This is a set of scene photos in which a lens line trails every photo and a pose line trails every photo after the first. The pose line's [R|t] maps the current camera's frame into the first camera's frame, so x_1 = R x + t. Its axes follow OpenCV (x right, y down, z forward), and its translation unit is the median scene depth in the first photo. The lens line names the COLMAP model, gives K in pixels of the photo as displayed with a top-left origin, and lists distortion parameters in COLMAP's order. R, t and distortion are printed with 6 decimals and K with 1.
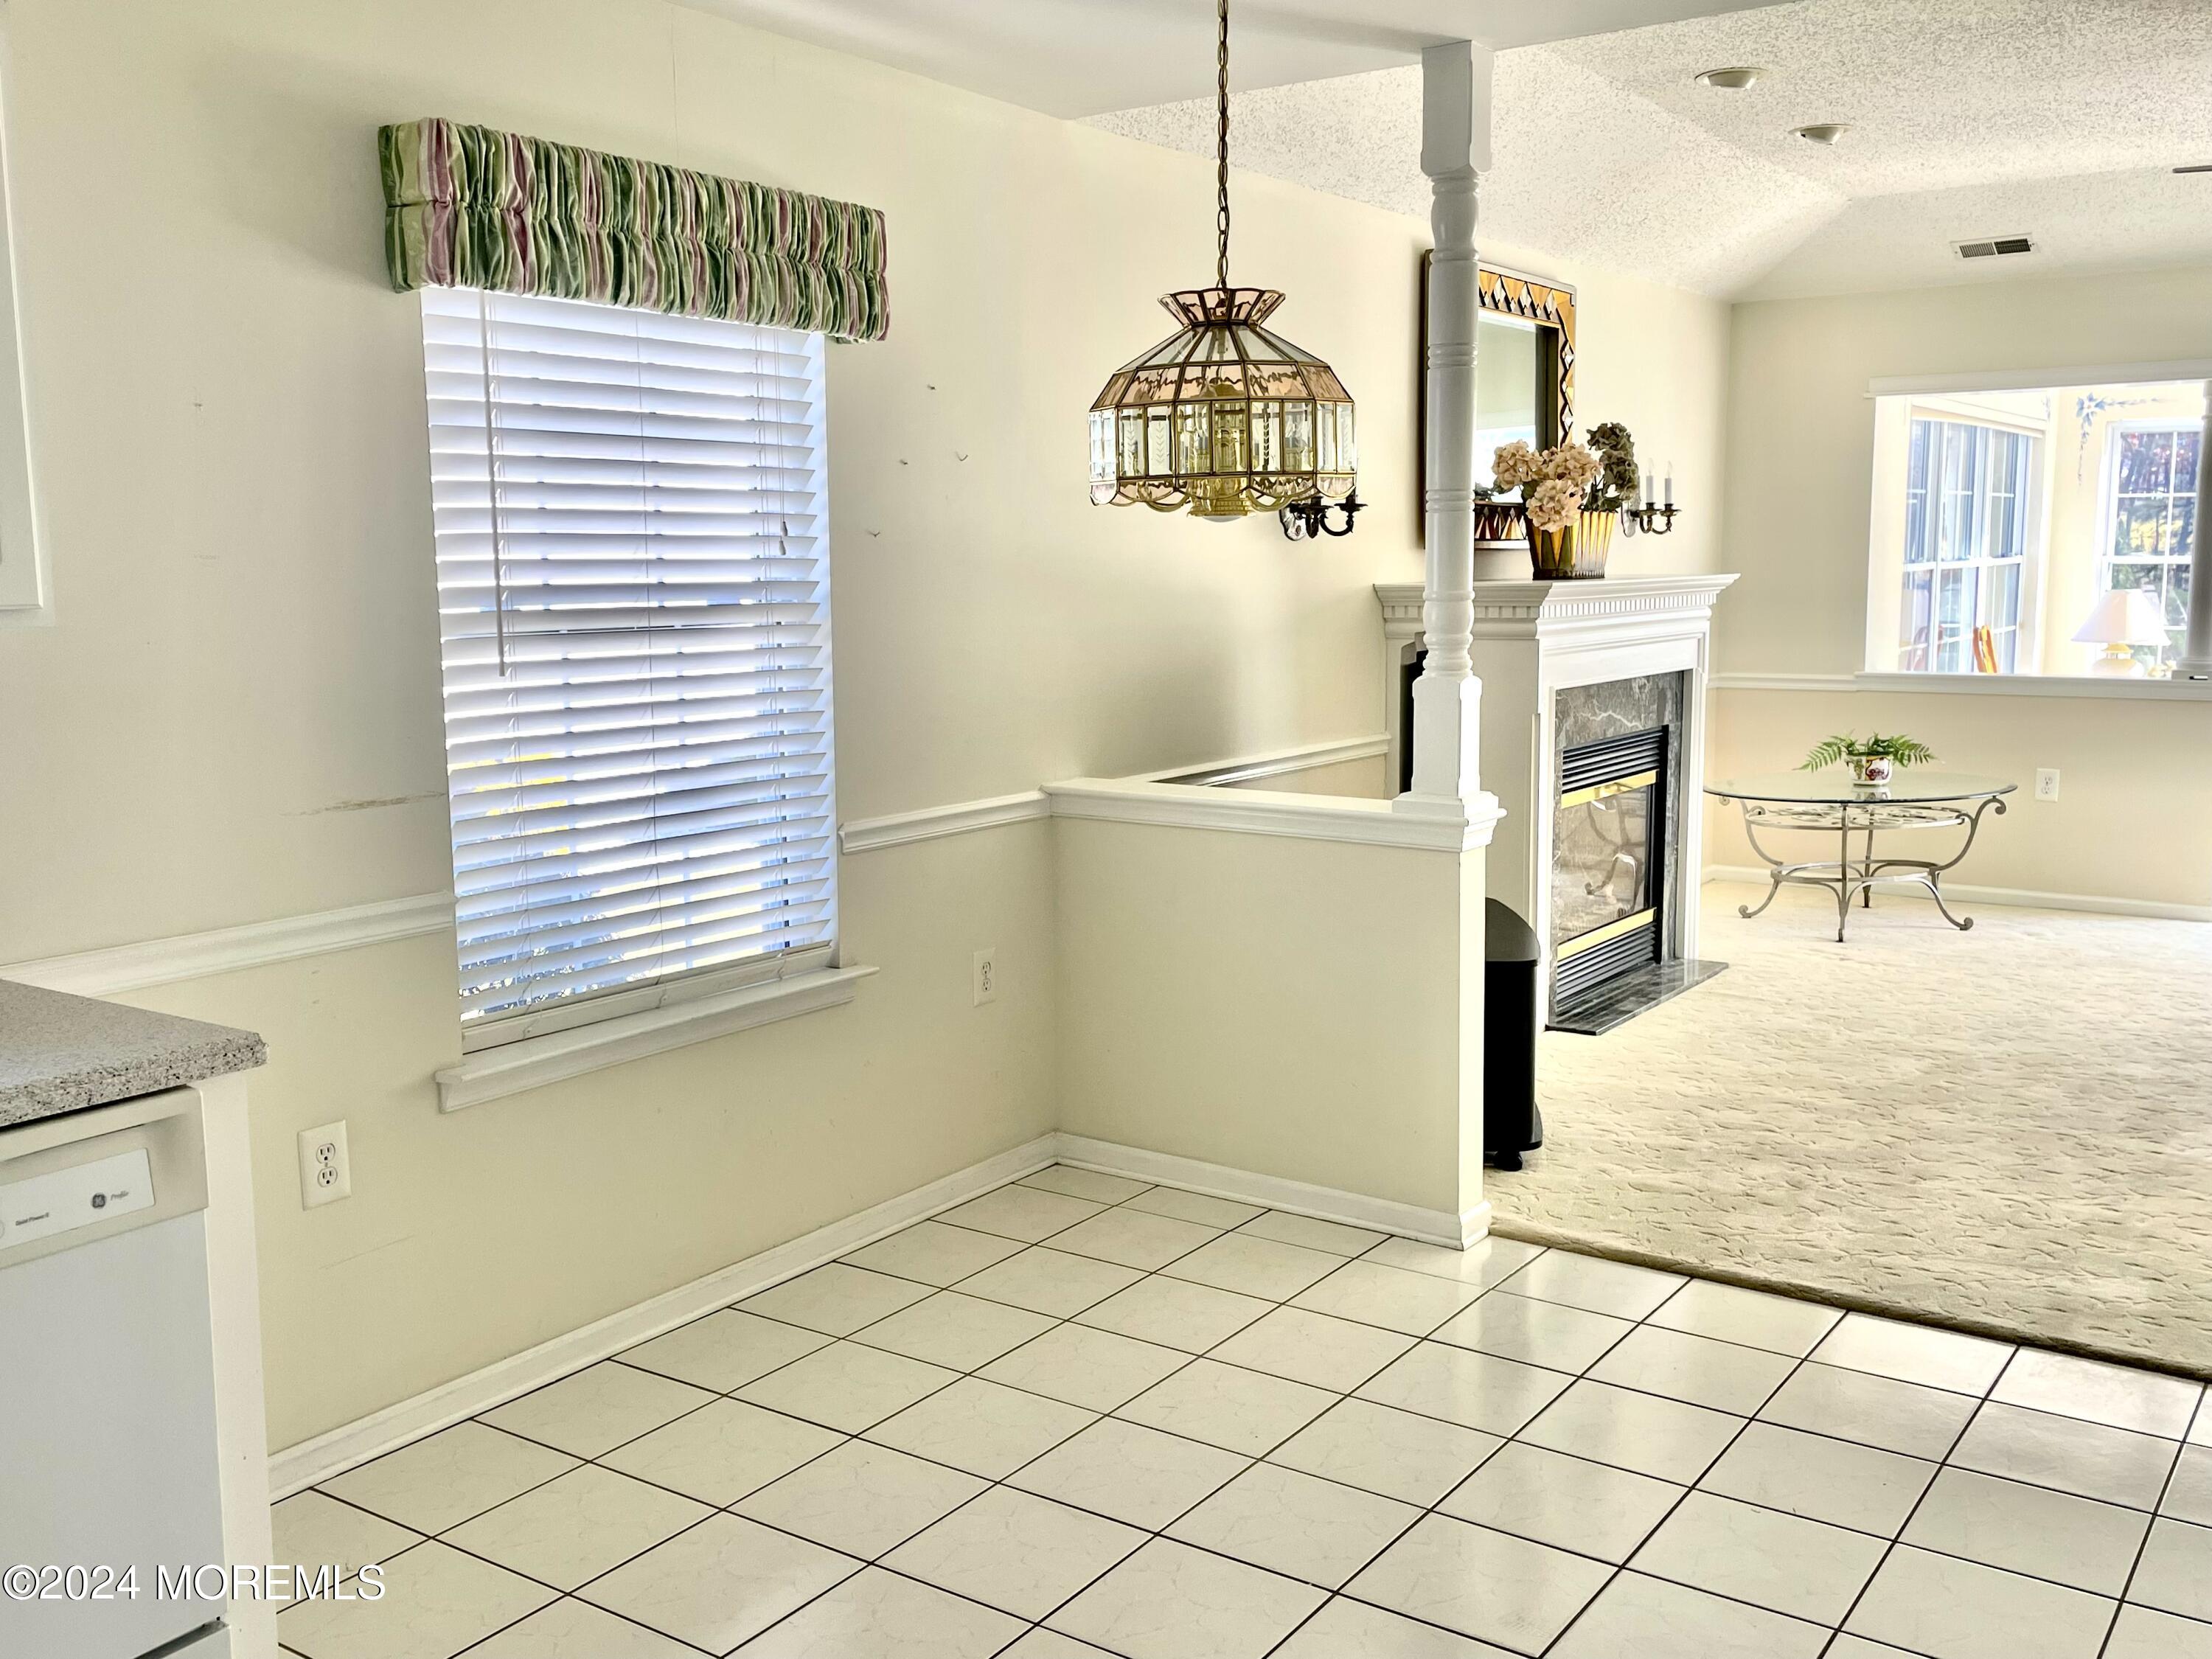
lens RADIAL K [[2066.7, 0, 1089.3], [0, 2066.7, 823.7], [0, 0, 1]] dist [0.058695, 0.000000]
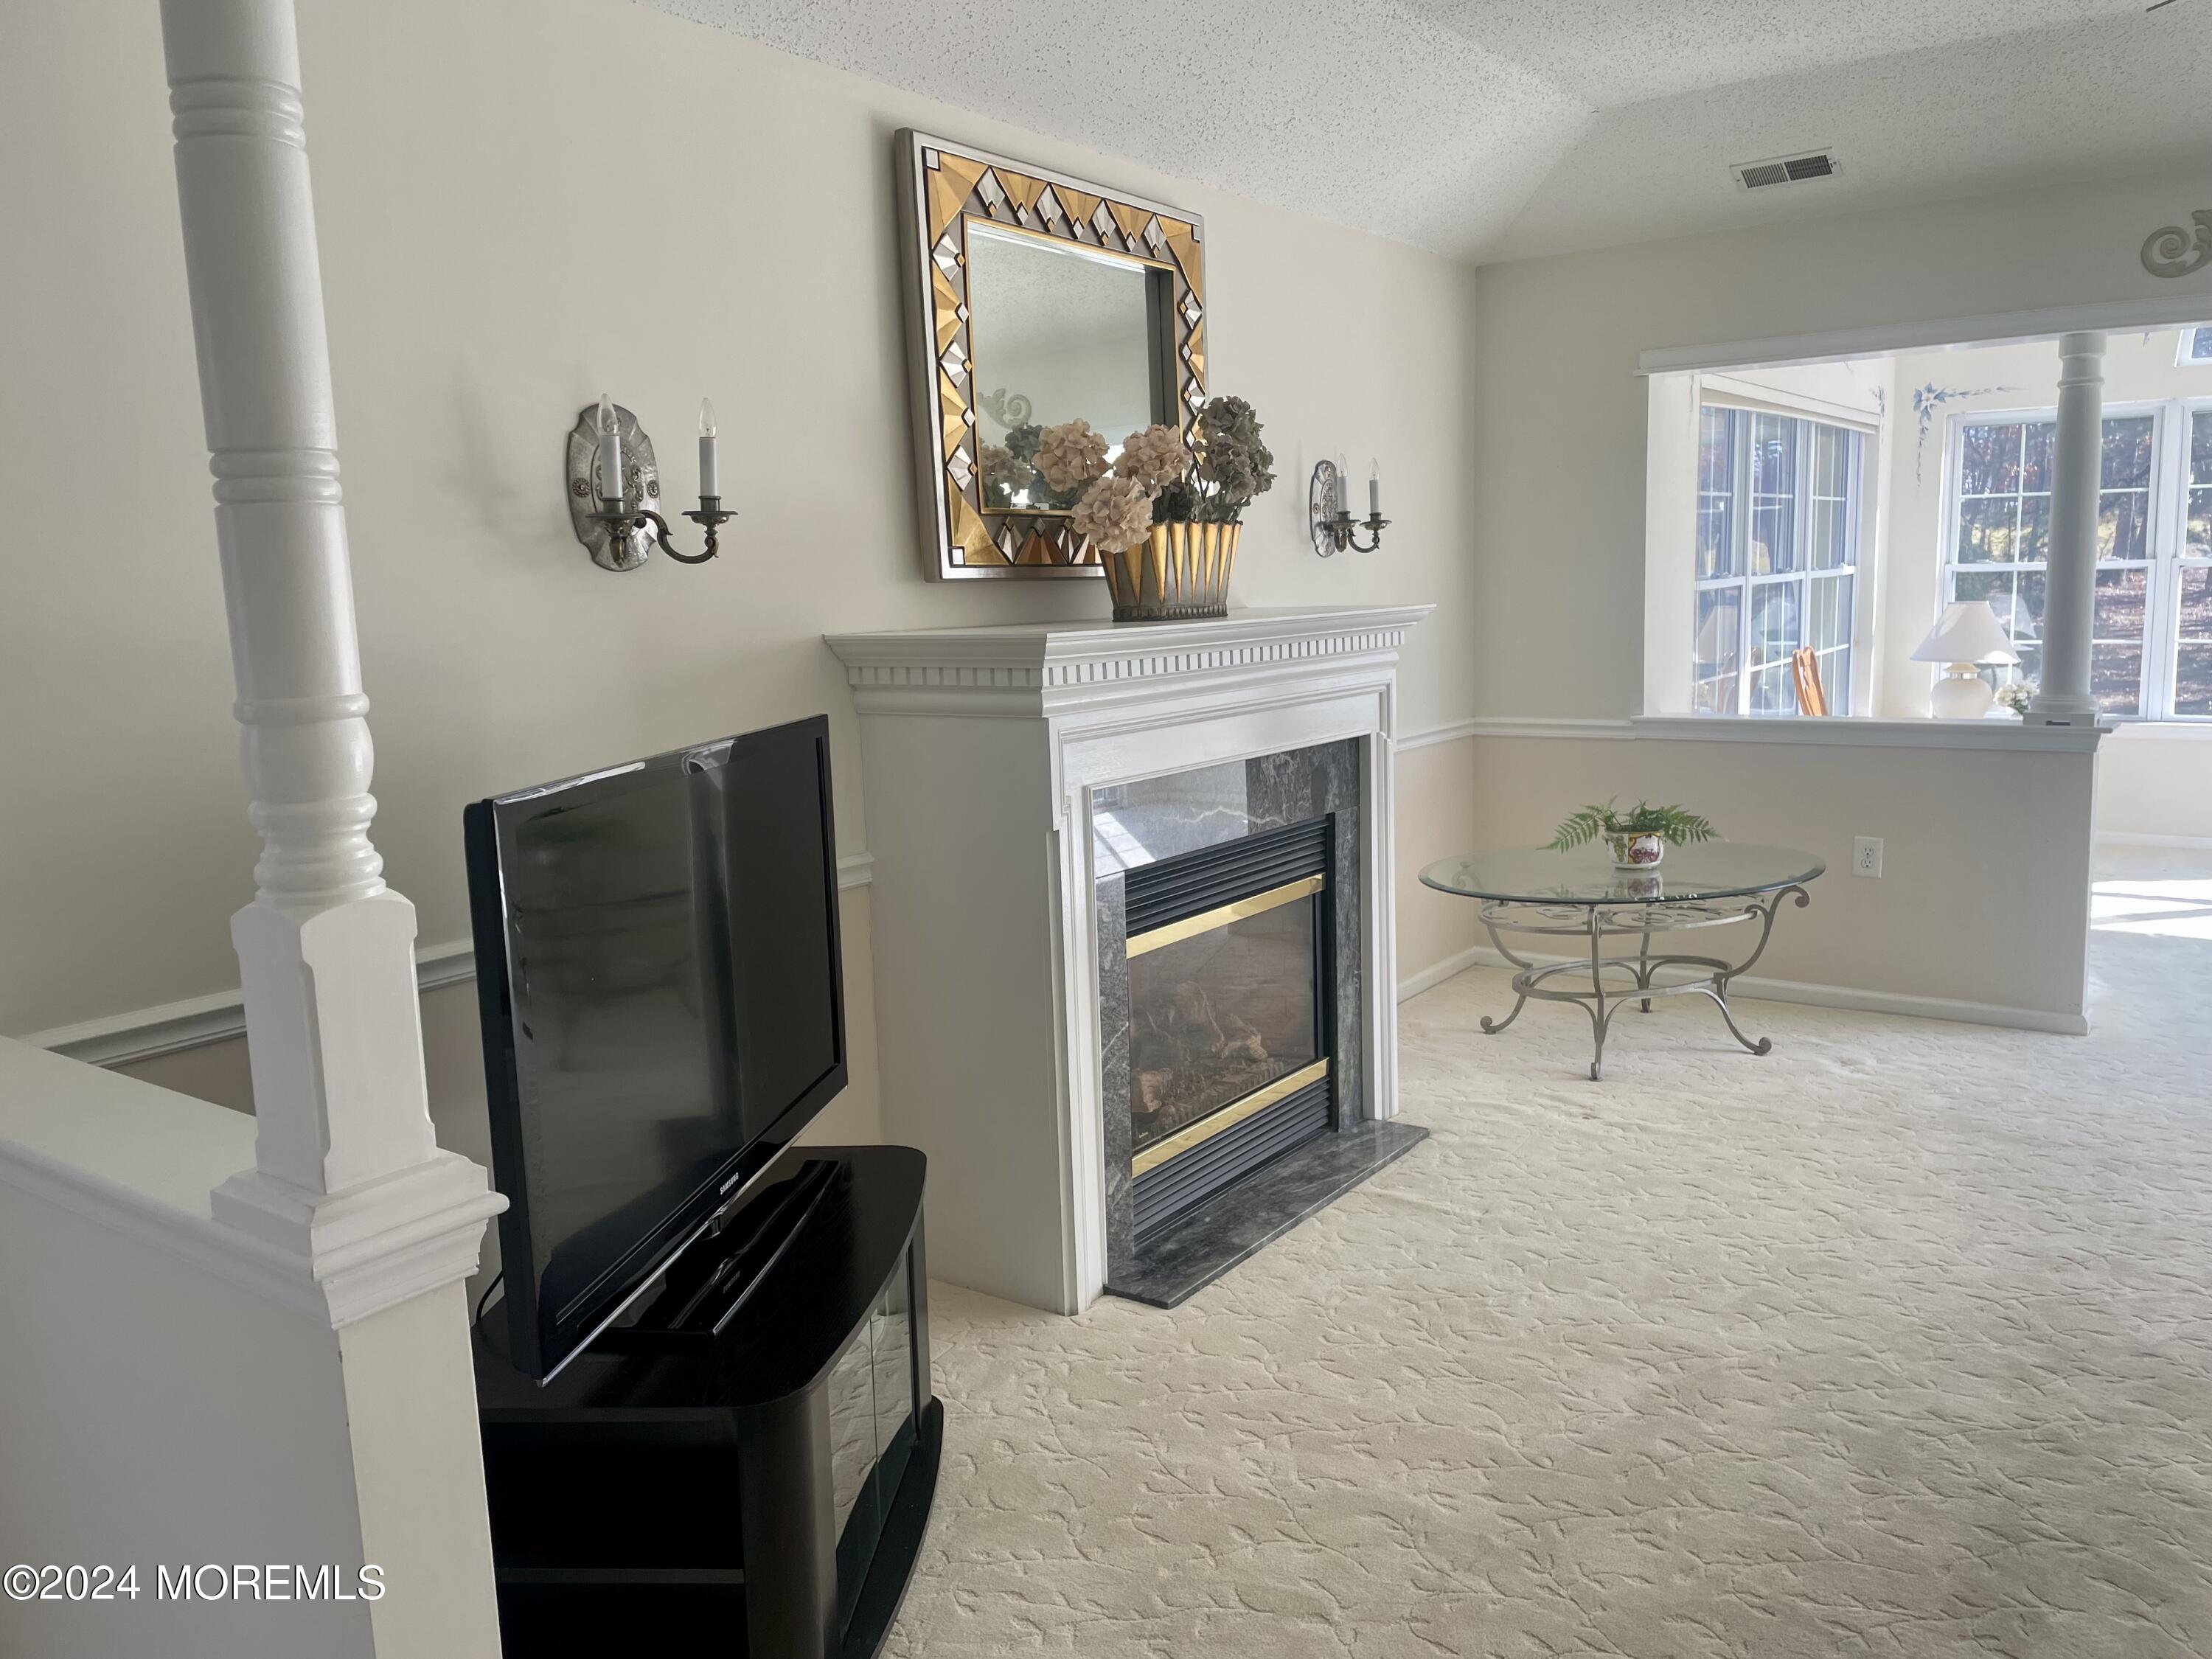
lens RADIAL K [[1687.7, 0, 1109.2], [0, 1687.7, 820.6], [0, 0, 1]] dist [0.080522, -0.060532]
pose [[0.999692, -0.020358, -0.014226, 0.194028], [0.020537, 0.999710, 0.012565, -0.050292], [0.013966, -0.012853, 0.999820, 0.375163]]
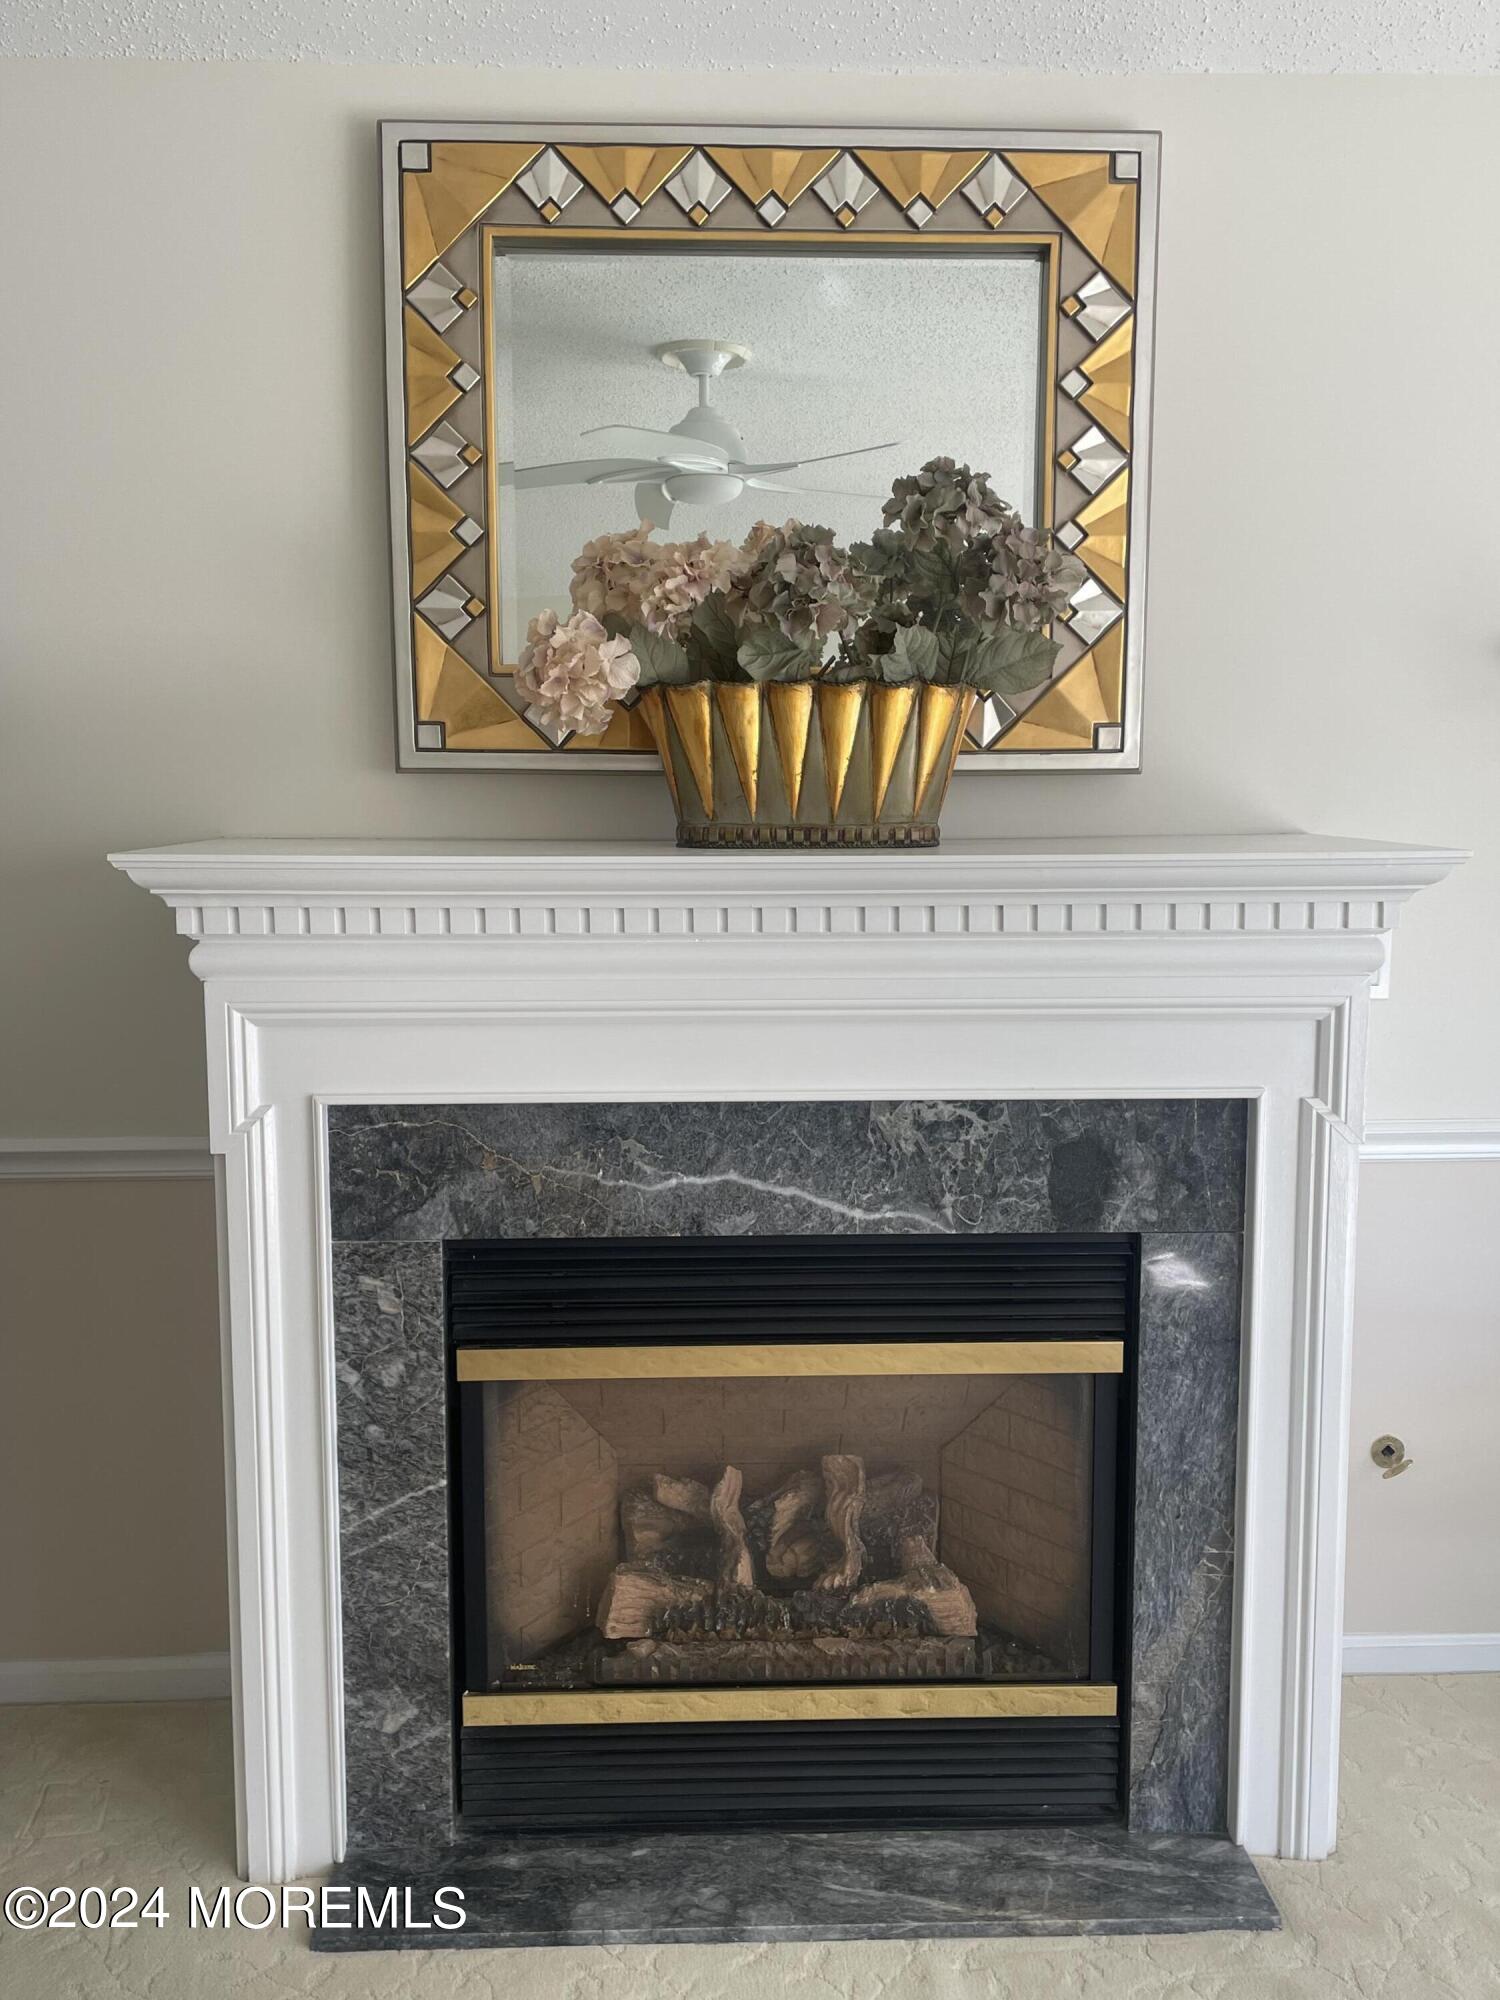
lens RADIAL K [[1868.6, 0, 759.2], [0, 1868.6, 1006.5], [0, 0, 1]] dist [0.058695, 0.000000]
pose [[0.596157, 0.110440, -0.795236, 0.475092], [-0.109541, 0.992420, 0.055706, -0.094416], [0.795360, 0.053901, 0.603736, 0.683560]]
